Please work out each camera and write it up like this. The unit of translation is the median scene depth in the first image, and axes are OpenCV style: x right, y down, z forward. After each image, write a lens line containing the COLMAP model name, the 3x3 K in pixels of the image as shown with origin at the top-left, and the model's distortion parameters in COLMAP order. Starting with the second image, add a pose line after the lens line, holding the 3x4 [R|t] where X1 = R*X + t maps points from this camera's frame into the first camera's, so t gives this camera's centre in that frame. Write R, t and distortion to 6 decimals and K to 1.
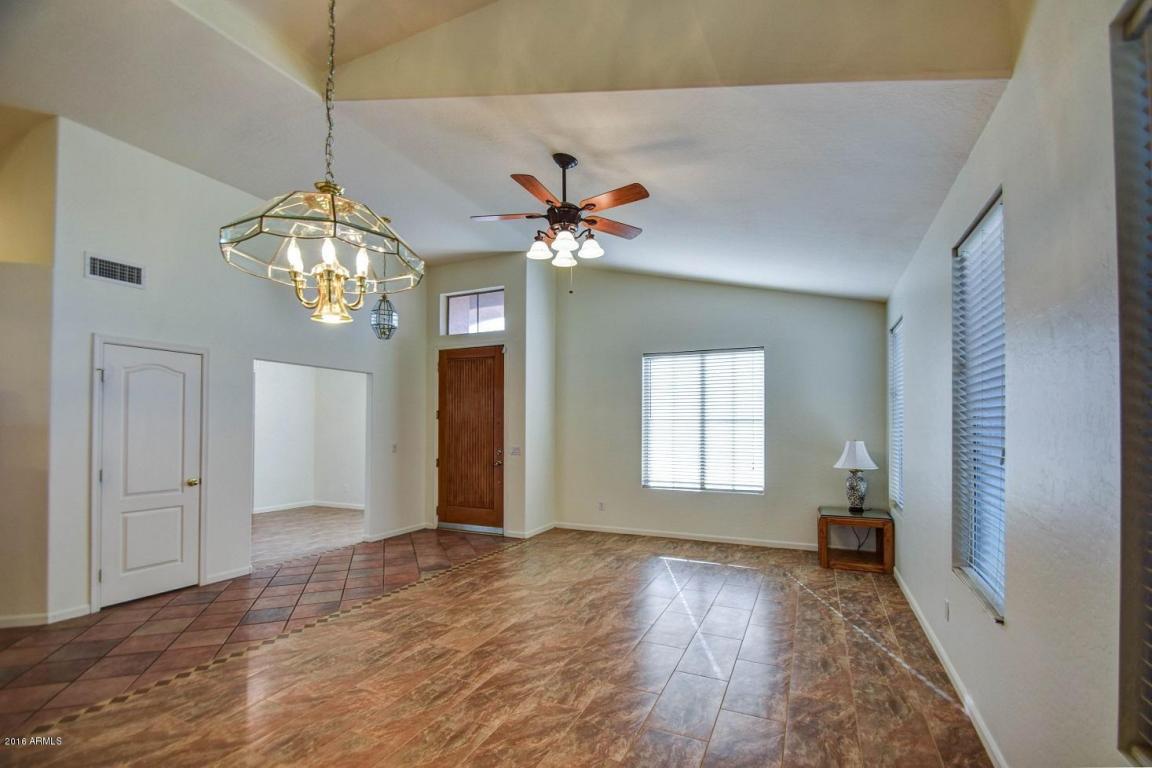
lens RADIAL K [[510.5, 0, 576.0], [0, 510.5, 414.6], [0, 0, 1]] dist [0.009967, -0.018933]
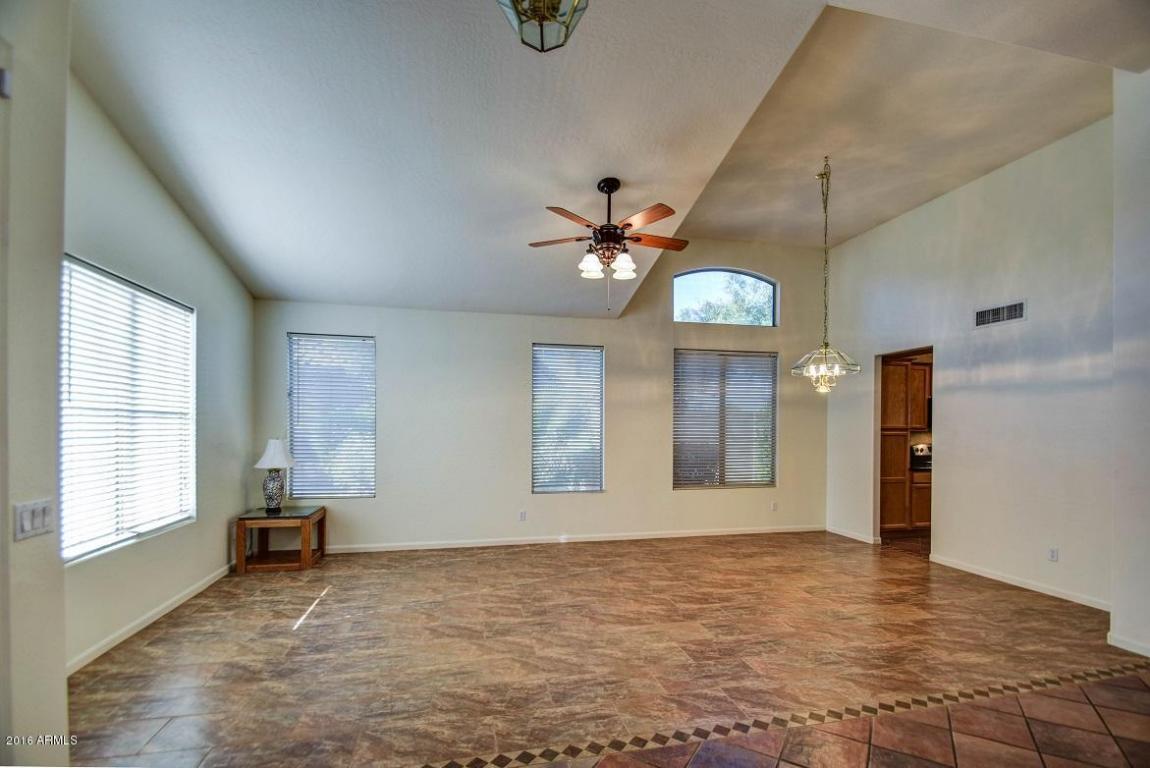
lens RADIAL K [[509.6, 0, 575.0], [0, 509.6, 414.6], [0, 0, 1]] dist [0.009967, -0.018933]
pose [[-0.600567, 0.010827, 0.799501, -0.882431], [-0.026260, 0.999102, -0.033256, 0.034366], [-0.799143, -0.040968, -0.599743, 1.745556]]
